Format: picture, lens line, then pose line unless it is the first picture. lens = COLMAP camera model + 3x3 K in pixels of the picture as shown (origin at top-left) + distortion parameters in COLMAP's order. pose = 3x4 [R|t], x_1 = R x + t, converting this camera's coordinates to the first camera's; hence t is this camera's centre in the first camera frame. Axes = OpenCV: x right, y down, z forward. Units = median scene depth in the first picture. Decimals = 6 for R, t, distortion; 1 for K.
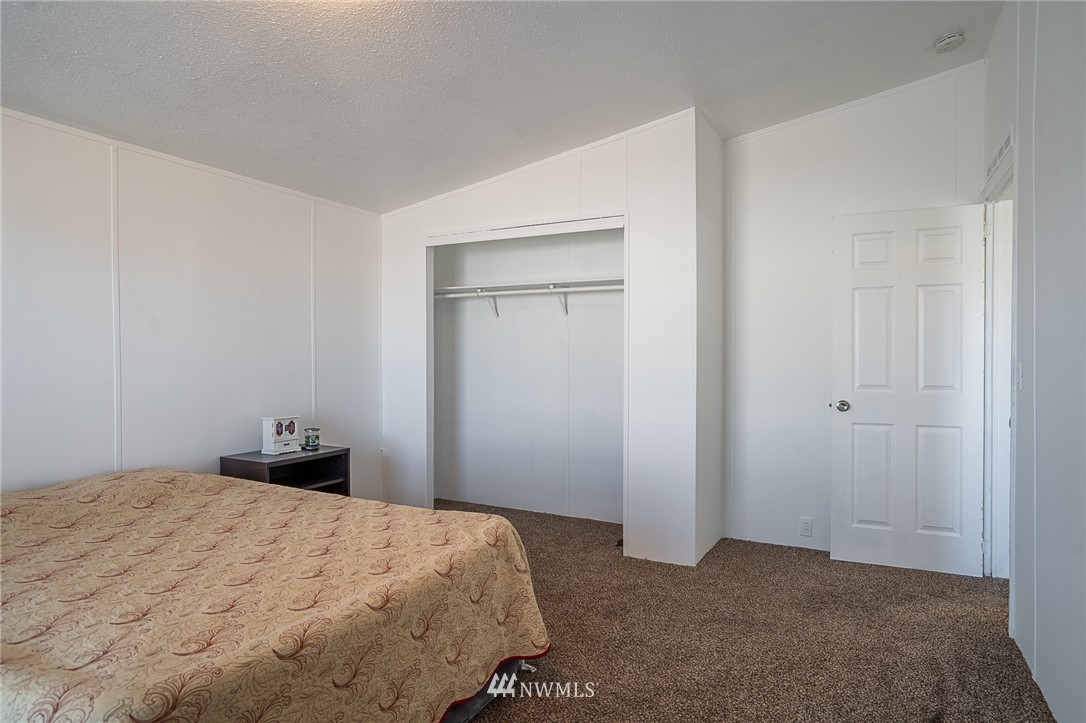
lens RADIAL K [[626.8, 0, 542.0], [0, 626.8, 360.3], [0, 0, 1]] dist [0.000347, 0.000039]
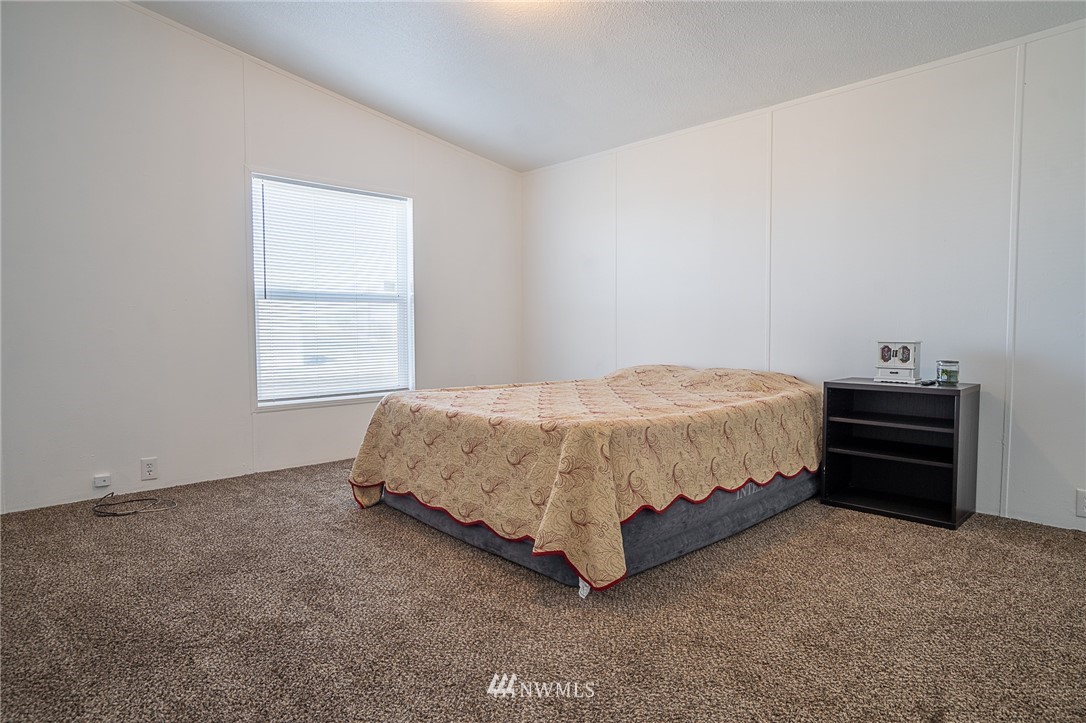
lens RADIAL K [[626.8, 0, 541.9], [0, 626.8, 362.9], [0, 0, 1]] dist [0.000347, 0.000039]
pose [[-0.322323, 0.047722, -0.945426, 0.564112], [-0.008907, 0.998531, 0.053439, 0.080696], [0.946588, 0.025645, -0.321424, 0.833578]]
